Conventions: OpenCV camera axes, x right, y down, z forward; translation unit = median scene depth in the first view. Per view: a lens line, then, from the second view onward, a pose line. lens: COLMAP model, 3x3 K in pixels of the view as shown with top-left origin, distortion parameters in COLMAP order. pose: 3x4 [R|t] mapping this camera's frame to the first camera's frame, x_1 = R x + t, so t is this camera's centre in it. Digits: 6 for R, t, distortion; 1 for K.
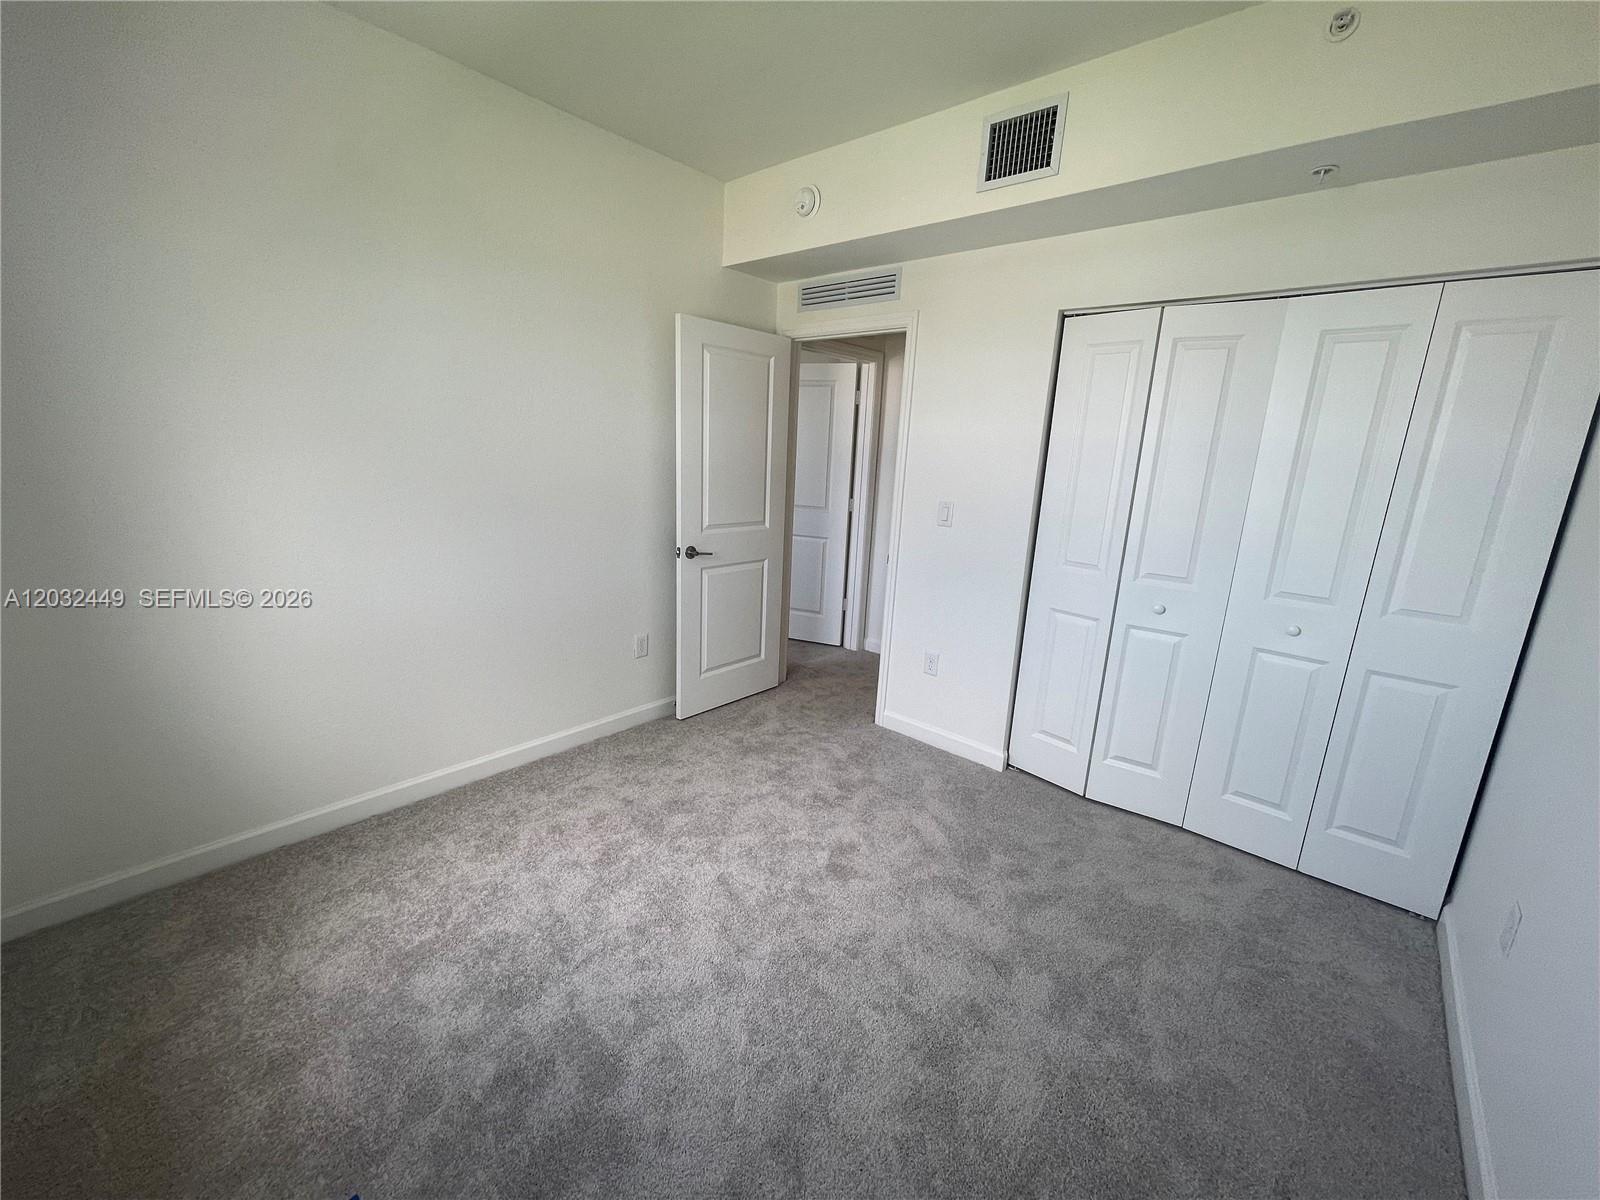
lens RADIAL K [[651.2, 0, 796.3], [0, 651.2, 595.8], [0, 0, 1]] dist [0.000288, 0.000539]
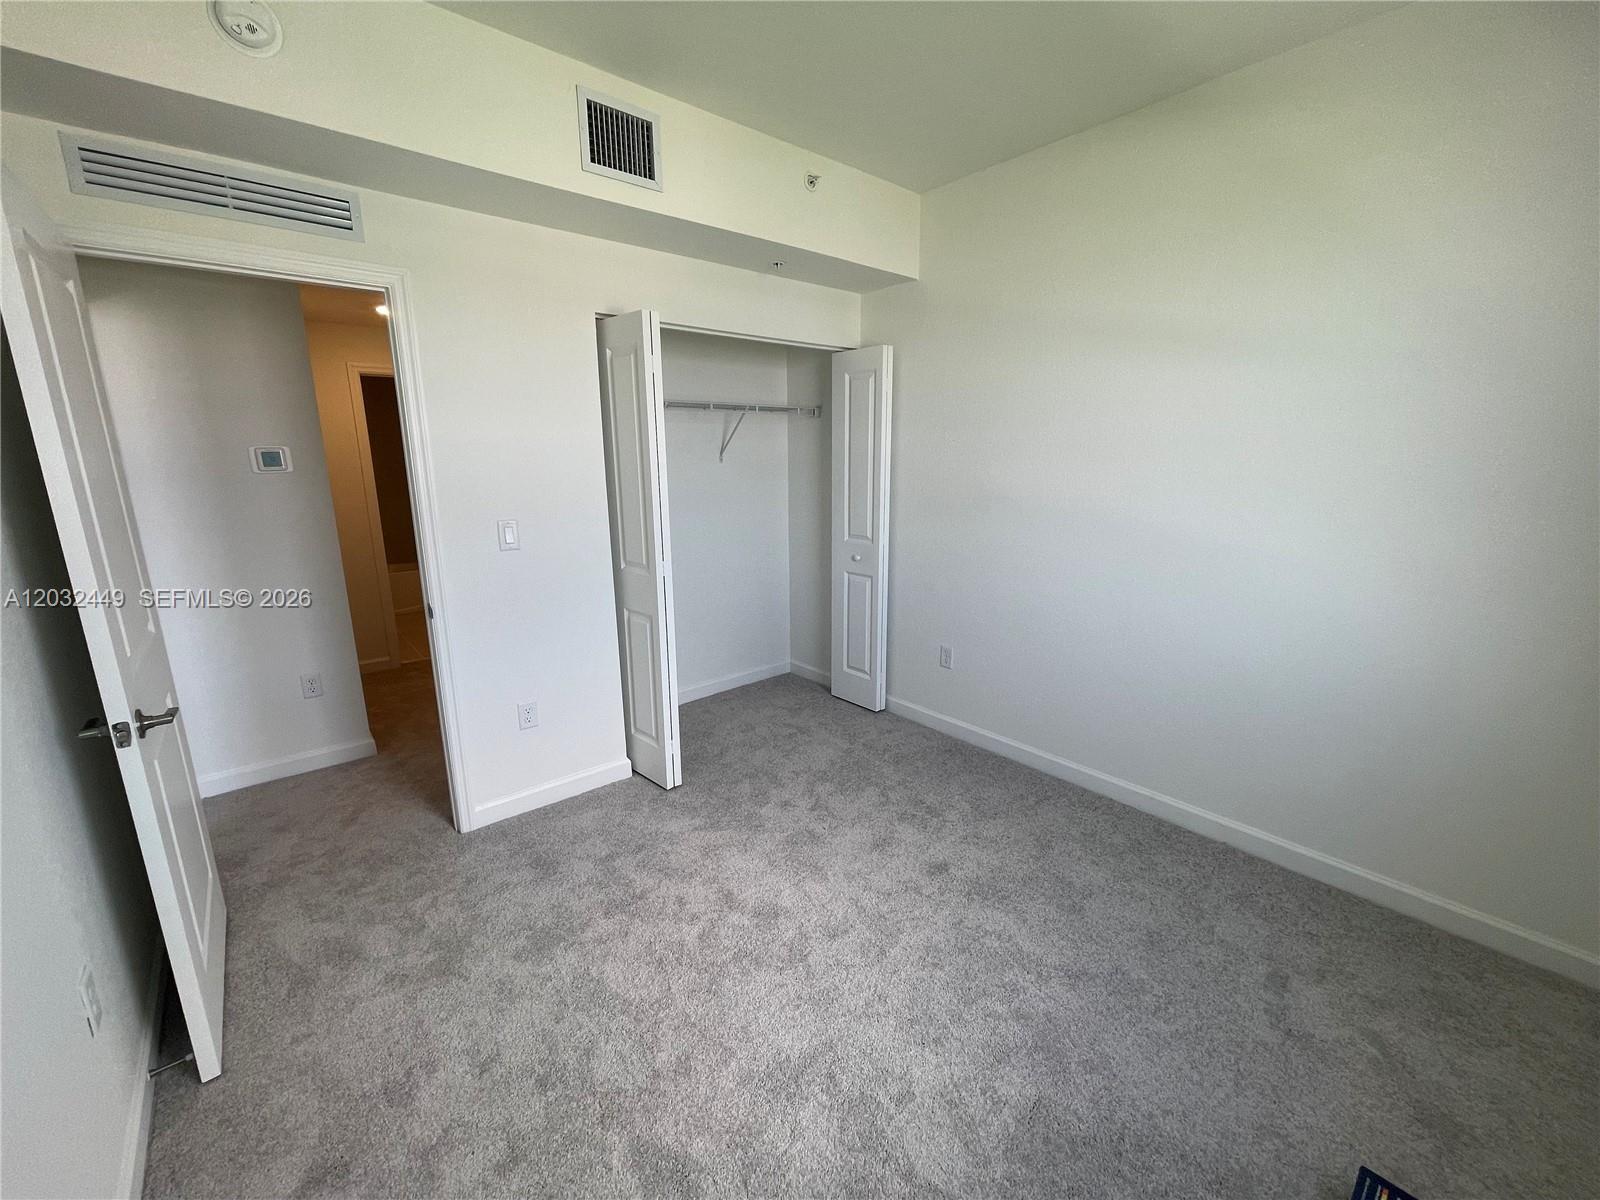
lens RADIAL K [[643.3, 0, 800.0], [0, 643.3, 600.0], [0, 0, 1]] dist [-0.008746, -0.000078]
pose [[0.133144, -0.261167, 0.956067, -0.562967], [0.232773, 0.945913, 0.225977, -0.159664], [-0.963374, 0.192459, 0.186735, 0.555031]]
